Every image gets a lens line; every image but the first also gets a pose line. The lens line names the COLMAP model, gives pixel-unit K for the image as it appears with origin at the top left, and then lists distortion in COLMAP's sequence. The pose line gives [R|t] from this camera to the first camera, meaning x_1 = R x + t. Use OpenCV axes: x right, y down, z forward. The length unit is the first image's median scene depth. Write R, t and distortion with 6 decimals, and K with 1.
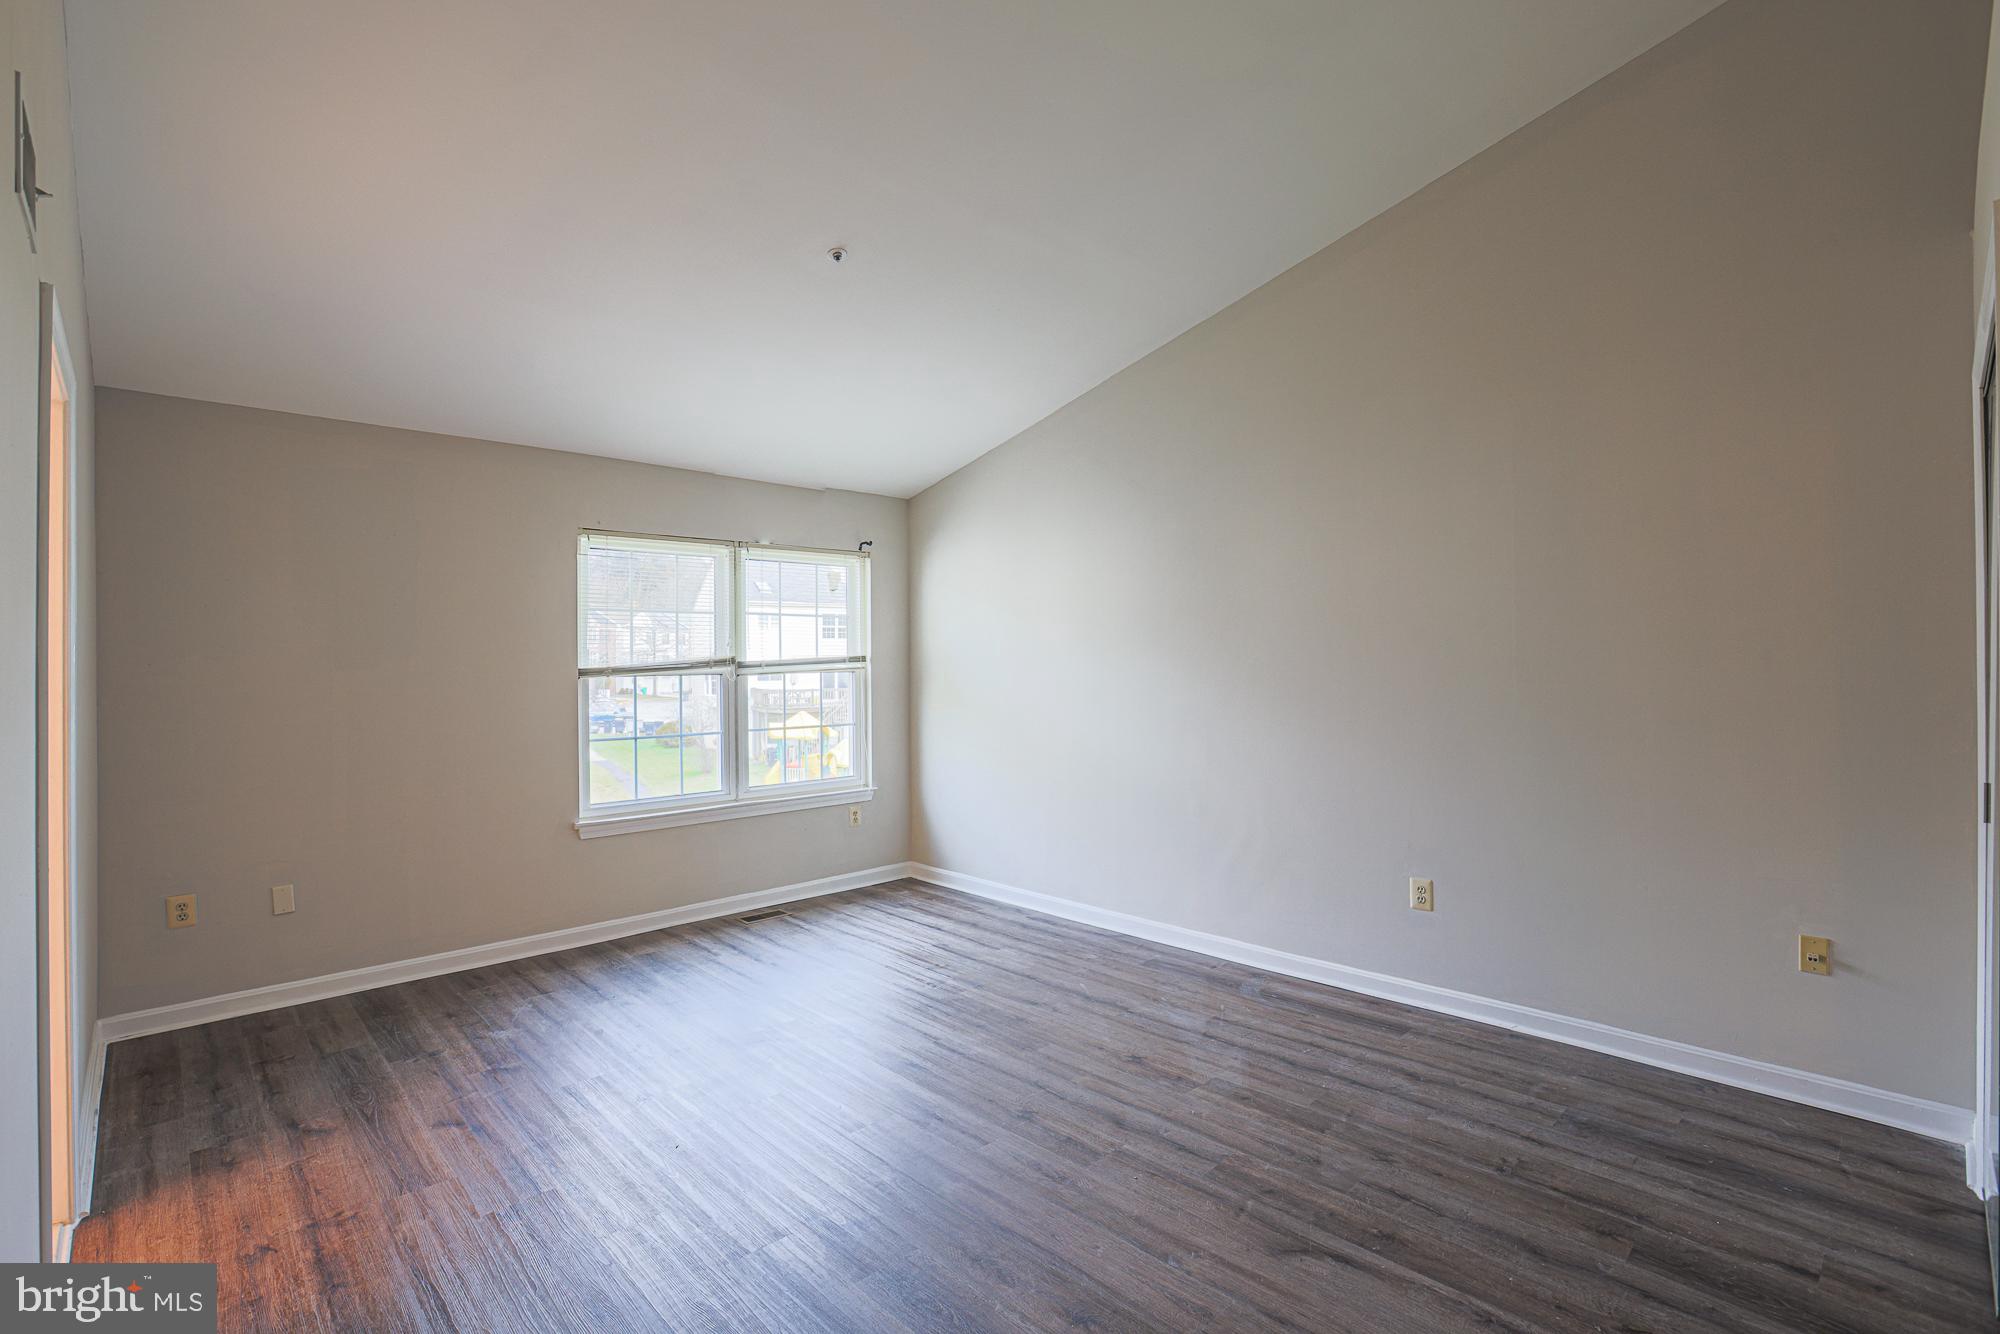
lens RADIAL K [[930.2, 0, 1039.7], [0, 930.2, 642.7], [0, 0, 1]] dist [-0.055528, 0.021876]
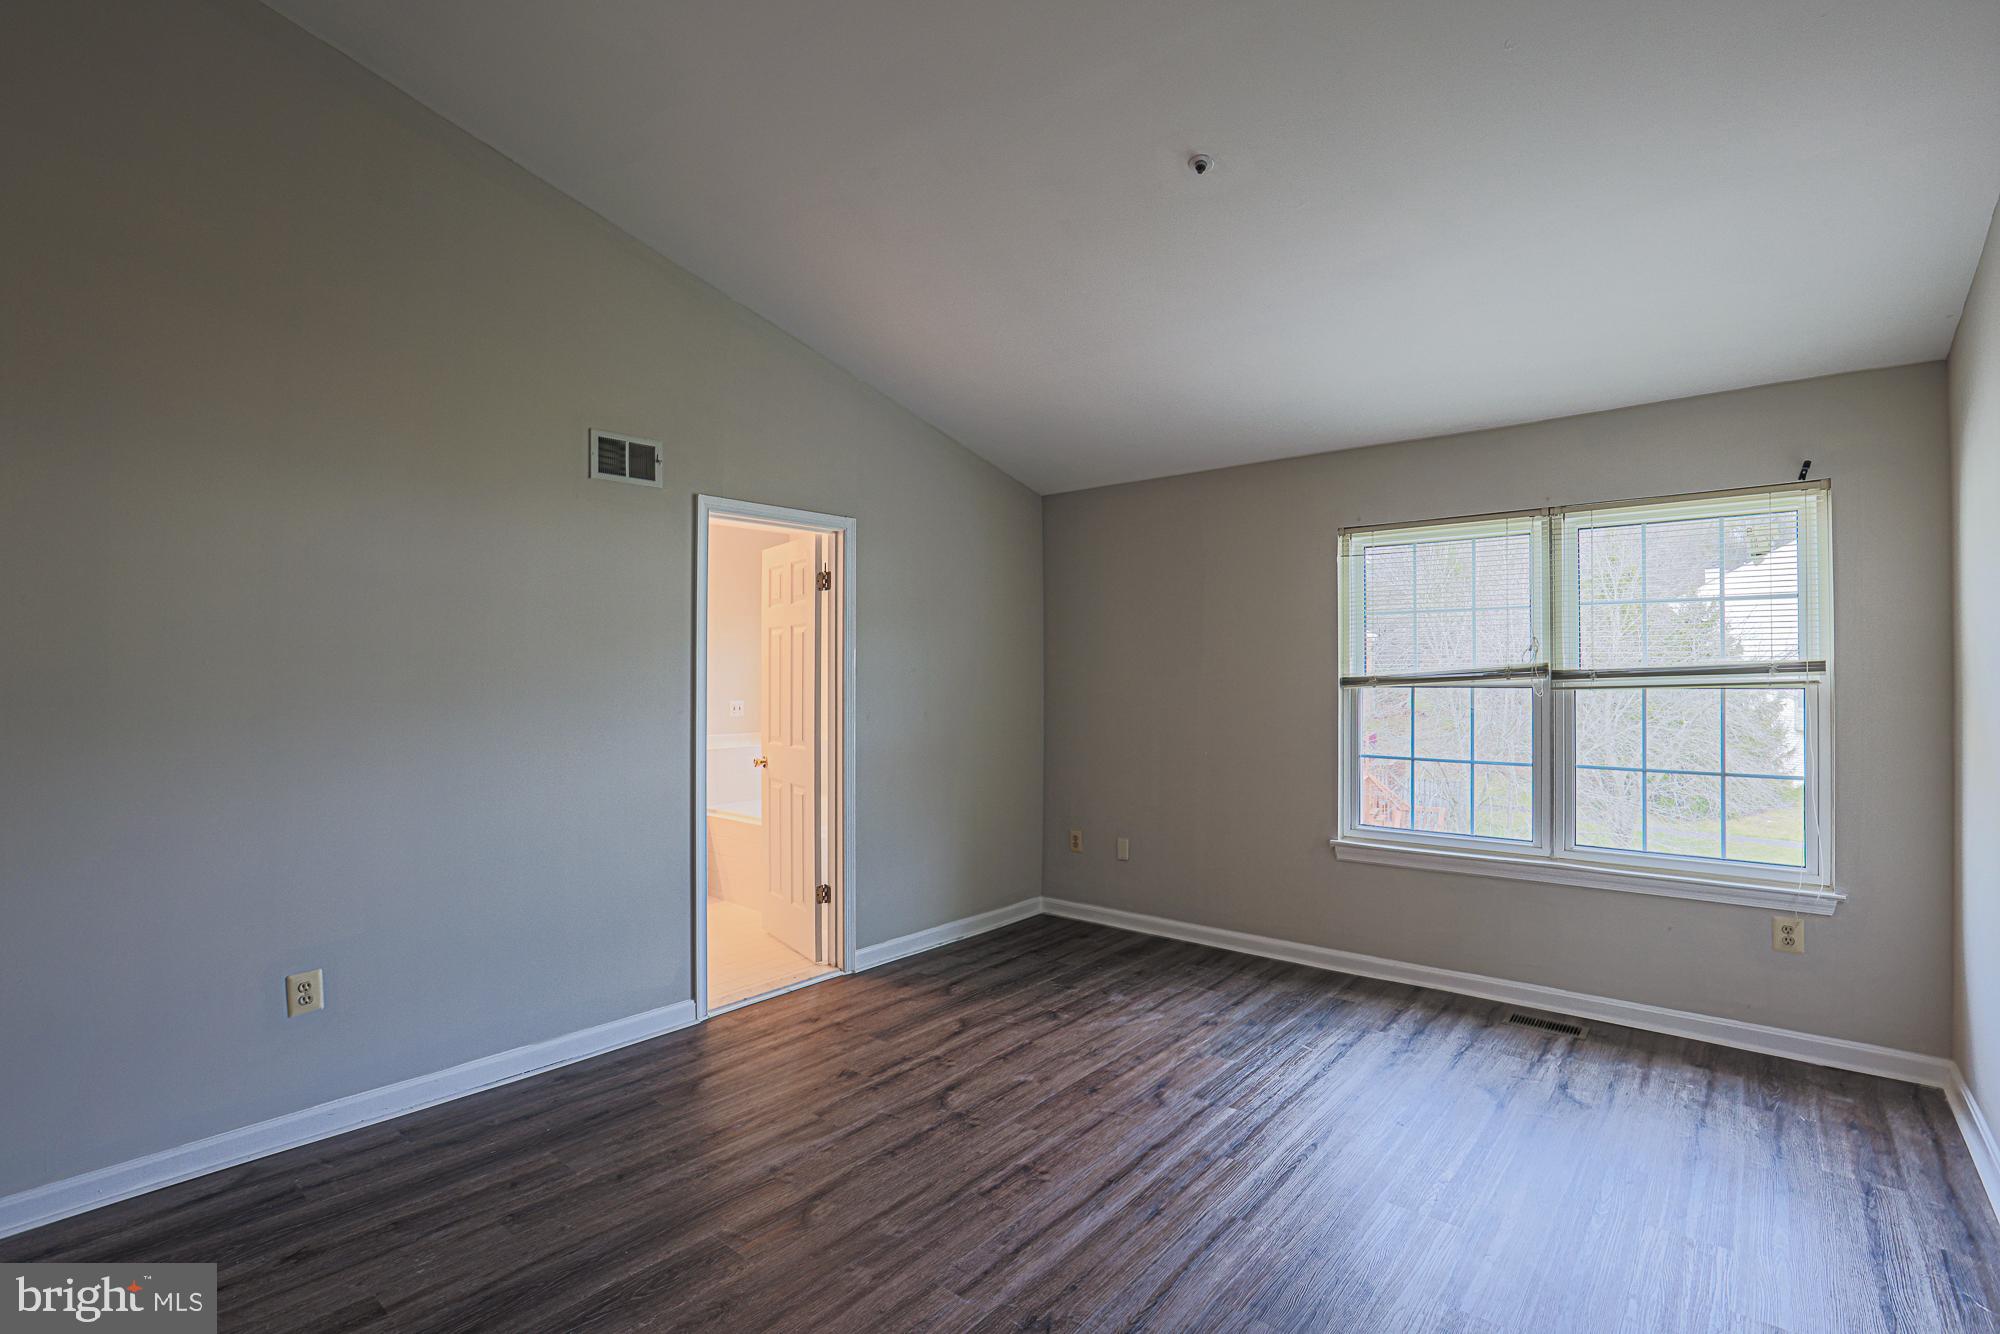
lens RADIAL K [[925.5, 0, 965.4], [0, 925.5, 646.5], [0, 0, 1]] dist [-0.056971, 0.020689]
pose [[0.072470, -0.025697, -0.997040, 0.404665], [0.015624, 0.999575, -0.024626, 0.013259], [0.997248, -0.013793, 0.072840, 0.542216]]
